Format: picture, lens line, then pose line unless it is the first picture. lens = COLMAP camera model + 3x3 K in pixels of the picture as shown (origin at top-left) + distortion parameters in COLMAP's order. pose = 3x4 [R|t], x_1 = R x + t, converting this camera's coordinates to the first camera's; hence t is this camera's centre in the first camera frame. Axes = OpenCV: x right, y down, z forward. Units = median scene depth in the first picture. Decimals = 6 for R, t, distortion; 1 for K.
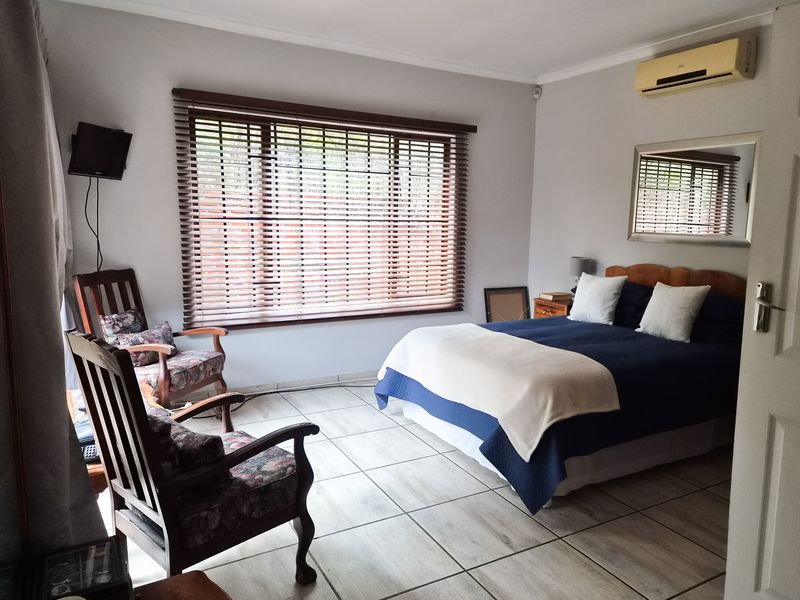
lens RADIAL K [[575.9, 0, 403.3], [0, 575.9, 299.9], [0, 0, 1]] dist [0.082421, -0.068505]
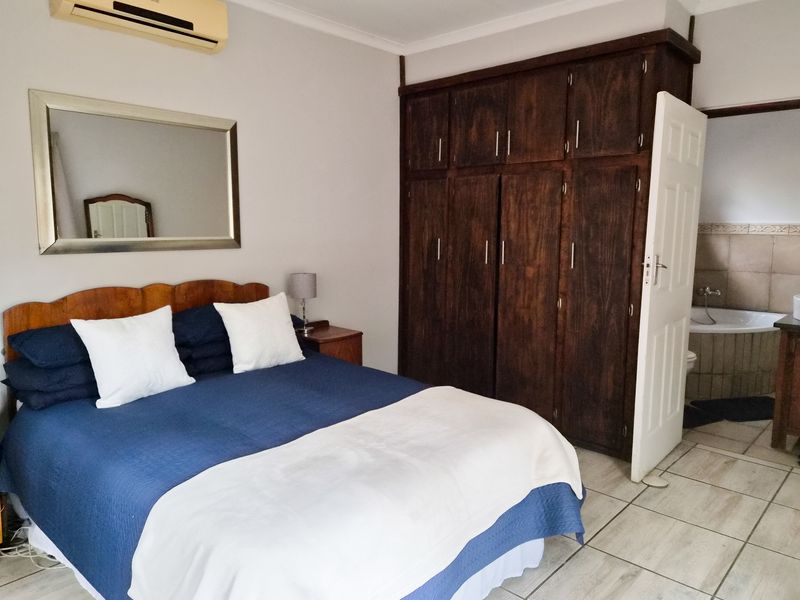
lens RADIAL K [[575.9, 0, 403.3], [0, 575.9, 299.9], [0, 0, 1]] dist [0.082421, -0.068505]
pose [[-0.327225, -0.156131, 0.931958, -0.499442], [0.128858, 0.969670, 0.207693, -0.245400], [-0.936119, 0.188053, -0.297182, 1.525613]]
